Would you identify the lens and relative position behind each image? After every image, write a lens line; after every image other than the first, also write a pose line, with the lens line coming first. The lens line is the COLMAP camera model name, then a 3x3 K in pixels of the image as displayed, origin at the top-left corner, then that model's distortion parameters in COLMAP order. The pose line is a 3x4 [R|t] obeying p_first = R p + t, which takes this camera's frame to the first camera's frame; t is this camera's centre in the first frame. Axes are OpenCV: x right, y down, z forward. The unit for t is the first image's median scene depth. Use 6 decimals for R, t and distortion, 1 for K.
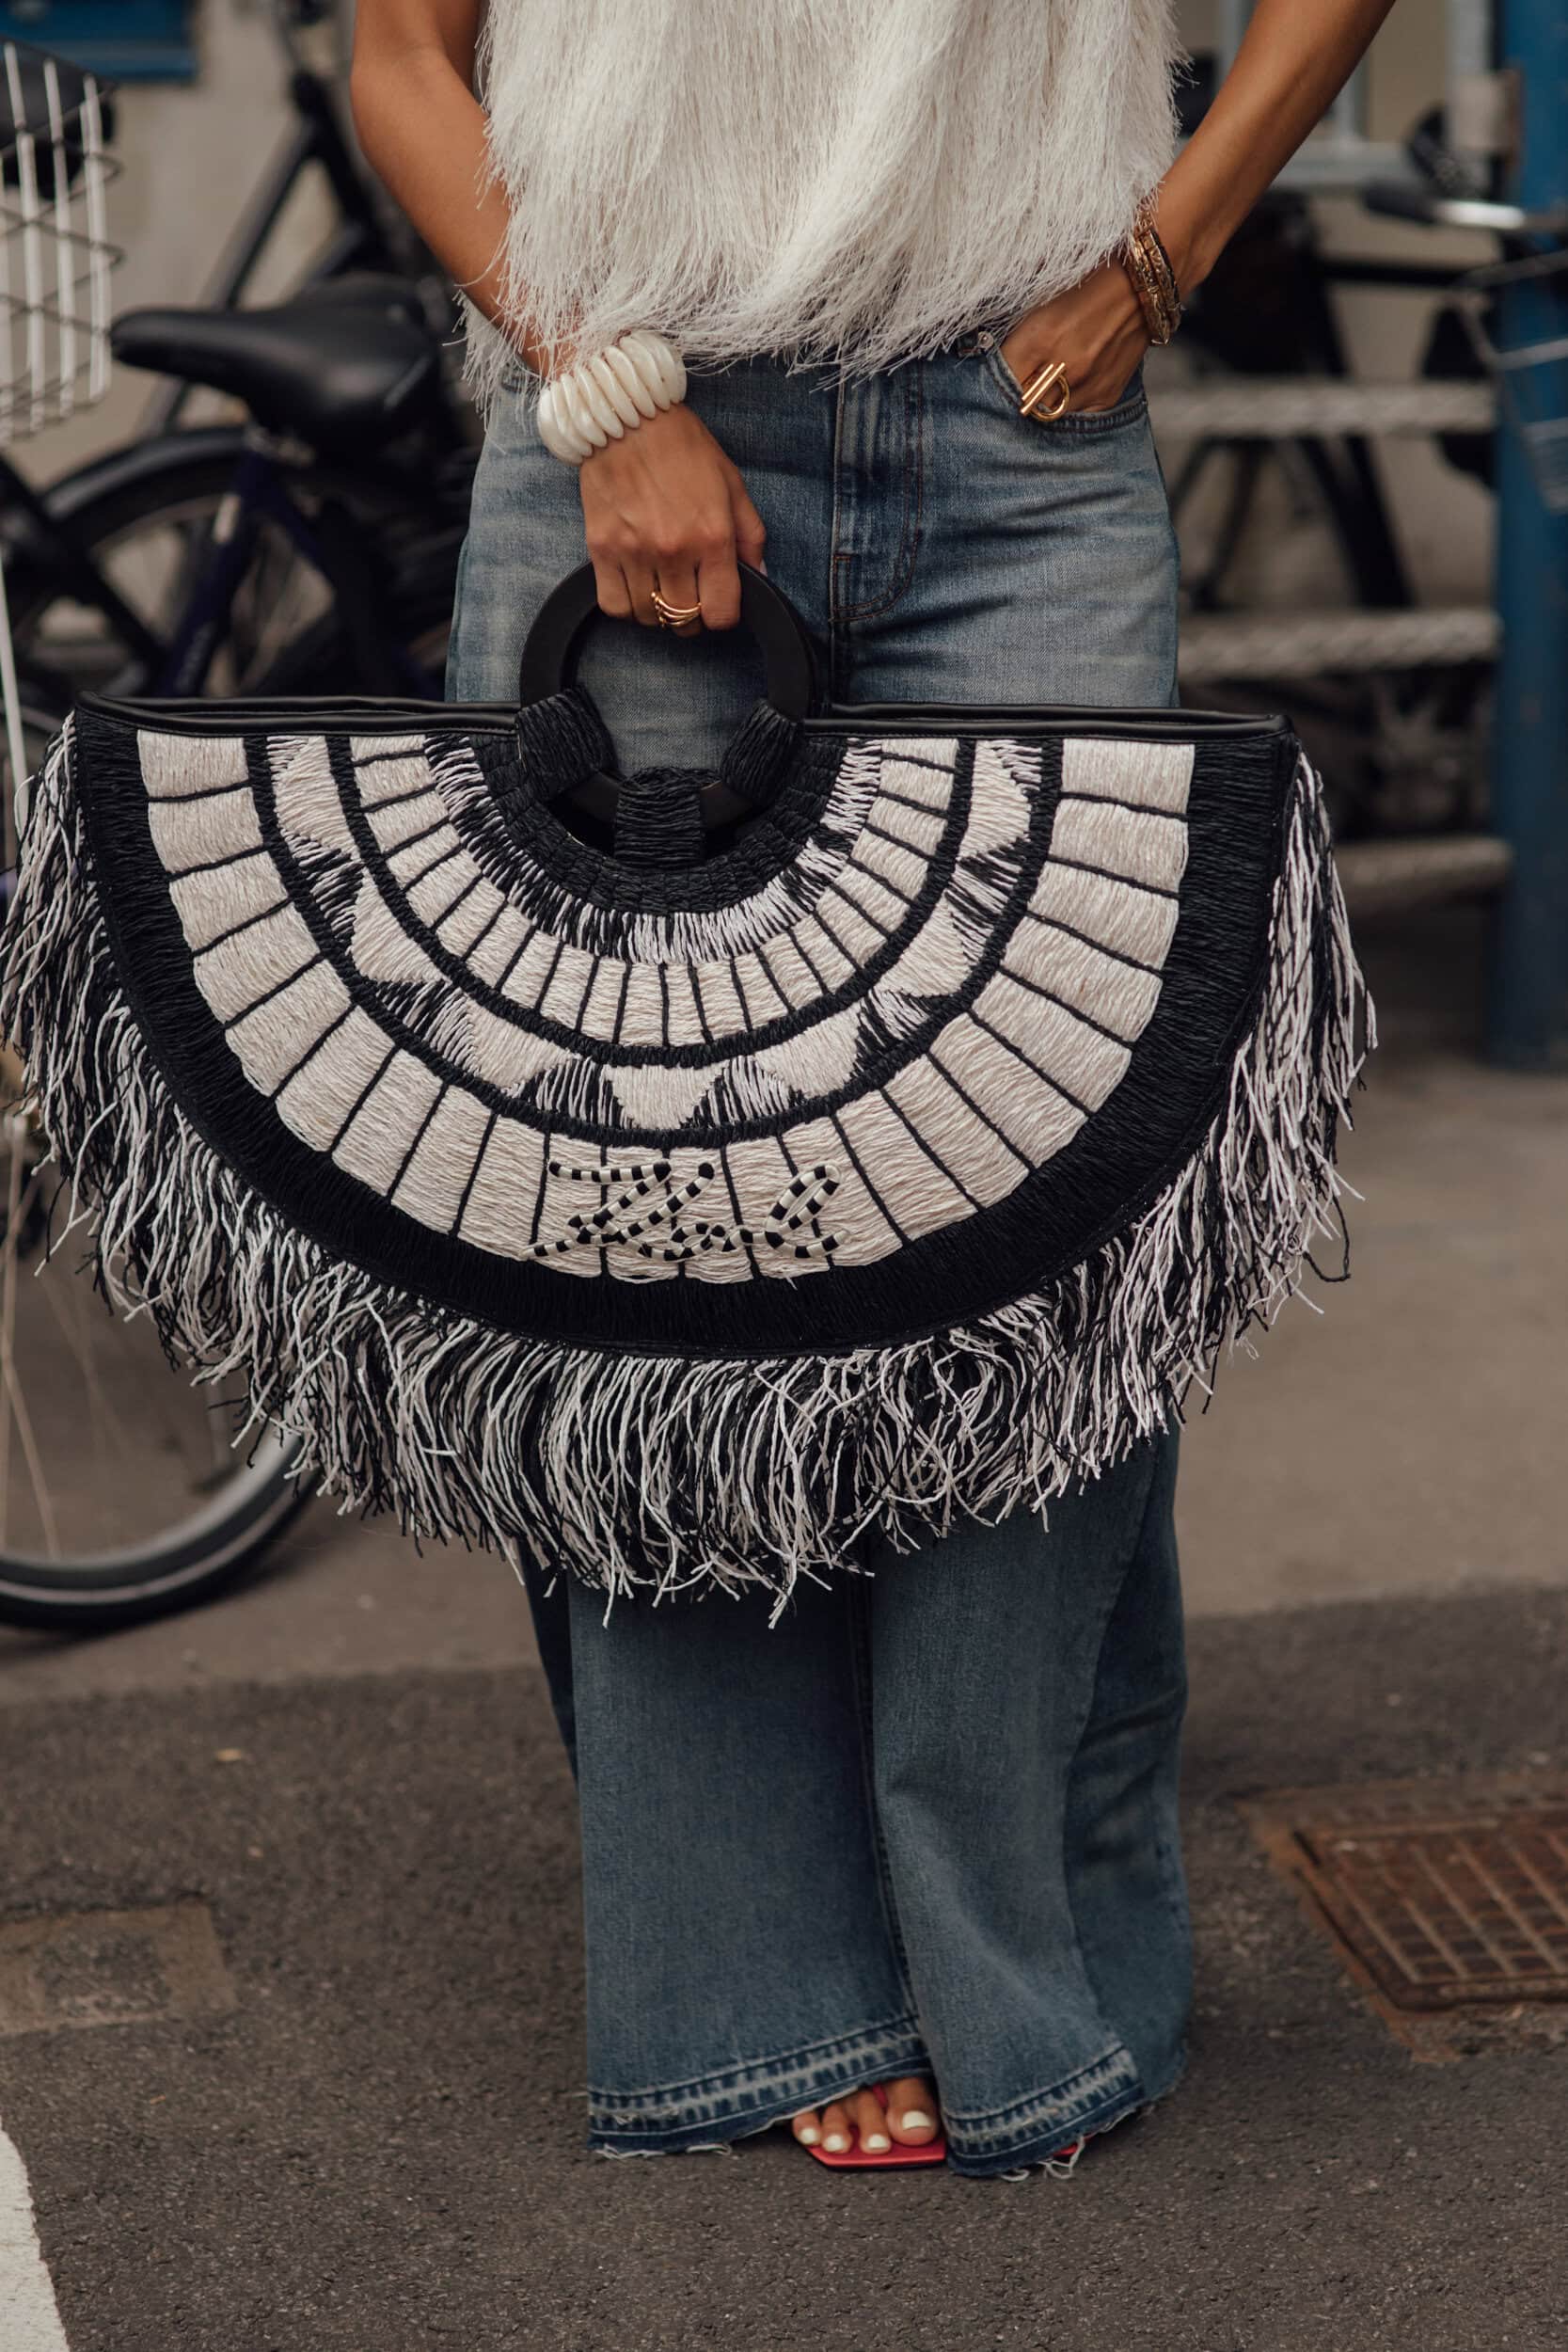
lens RADIAL K [[5604.1, 0, 784.0], [0, 5604.1, 1176.0], [0, 0, 1]] dist [-0.000925, -0.428865]
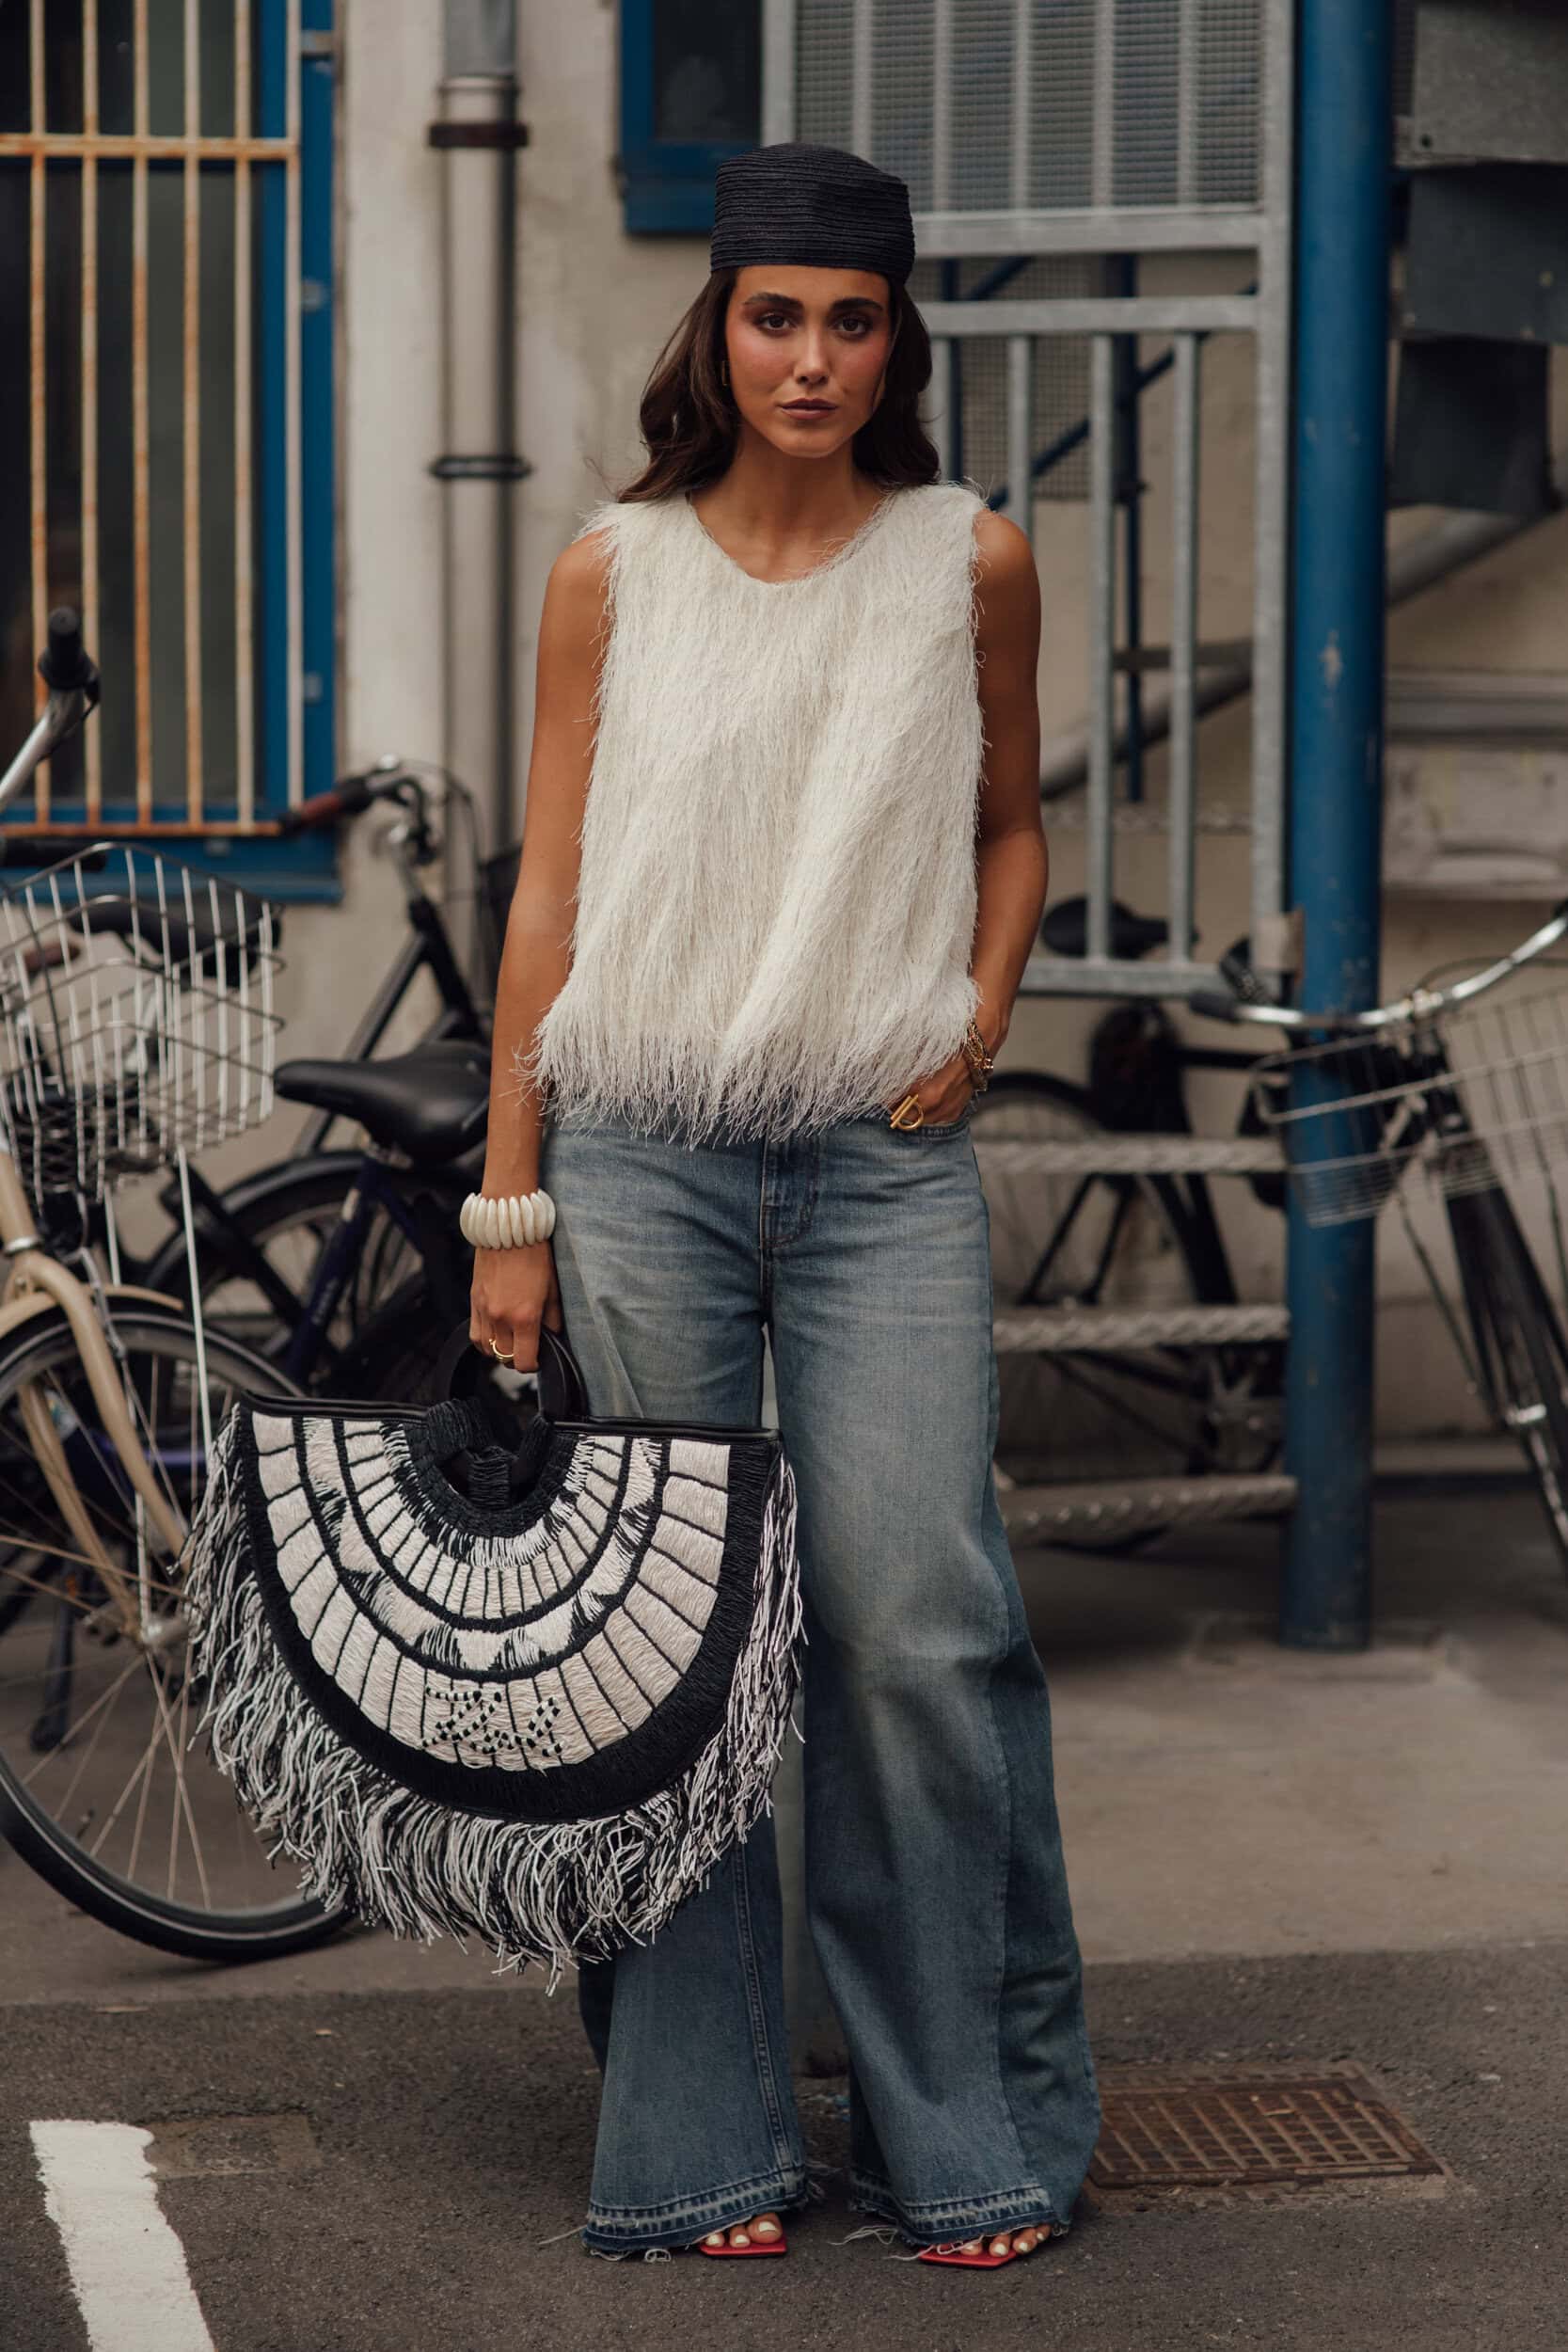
lens RADIAL K [[5604.1, 0, 784.0], [0, 5604.1, 1176.0], [0, 0, 1]] dist [-0.000925, -0.428865]
pose [[0.999553, 0.017199, -0.024470, 0.051063], [-0.020535, 0.989454, -0.143382, 0.086130], [0.021746, 0.143821, 0.989365, -0.459118]]
